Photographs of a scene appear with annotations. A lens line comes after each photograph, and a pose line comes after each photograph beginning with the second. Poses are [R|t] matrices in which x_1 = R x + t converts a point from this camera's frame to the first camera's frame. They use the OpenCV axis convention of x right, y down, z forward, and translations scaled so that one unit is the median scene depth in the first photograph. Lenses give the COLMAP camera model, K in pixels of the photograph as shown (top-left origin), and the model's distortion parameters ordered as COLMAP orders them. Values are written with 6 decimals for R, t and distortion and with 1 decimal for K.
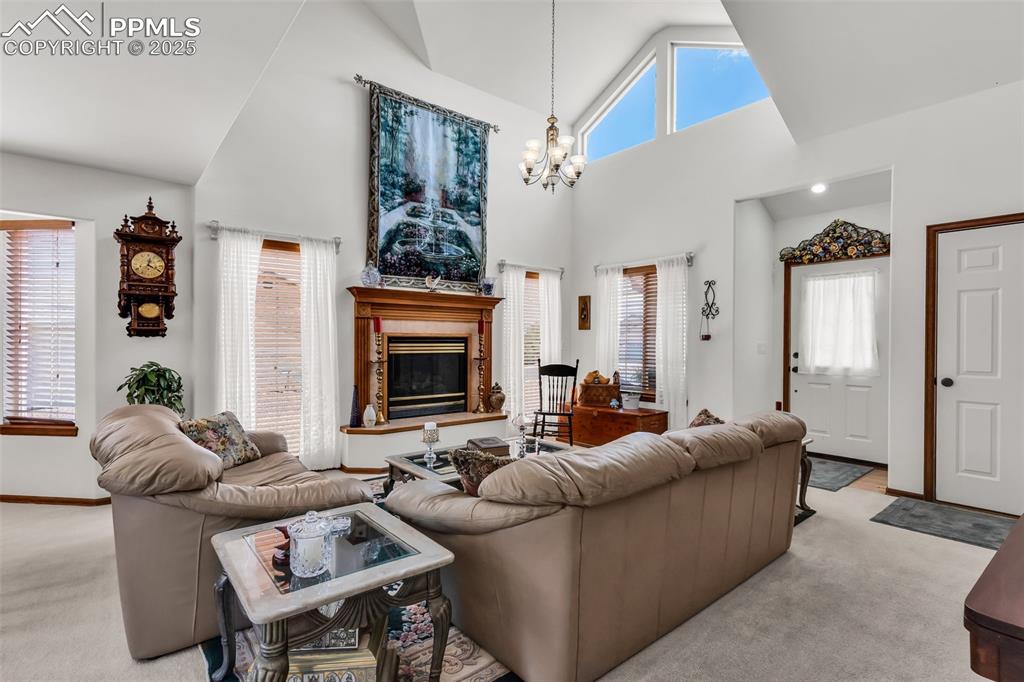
lens RADIAL K [[490.1, 0, 510.5], [0, 490.1, 343.6], [0, 0, 1]] dist [0.001983, 0.000292]
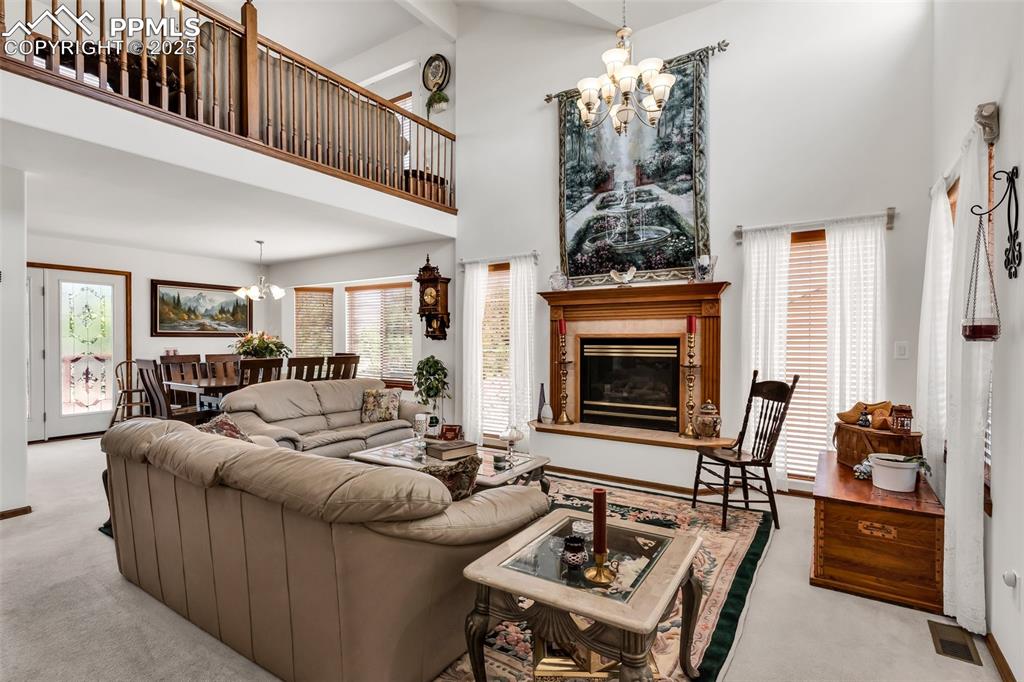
lens RADIAL K [[490.1, 0, 510.5], [0, 490.1, 343.6], [0, 0, 1]] dist [0.001983, 0.000292]
pose [[0.291098, 0.003463, -0.956687, 0.641973], [-0.004654, 0.999987, 0.002203, -0.004397], [0.956682, 0.003811, 0.291110, 0.562678]]
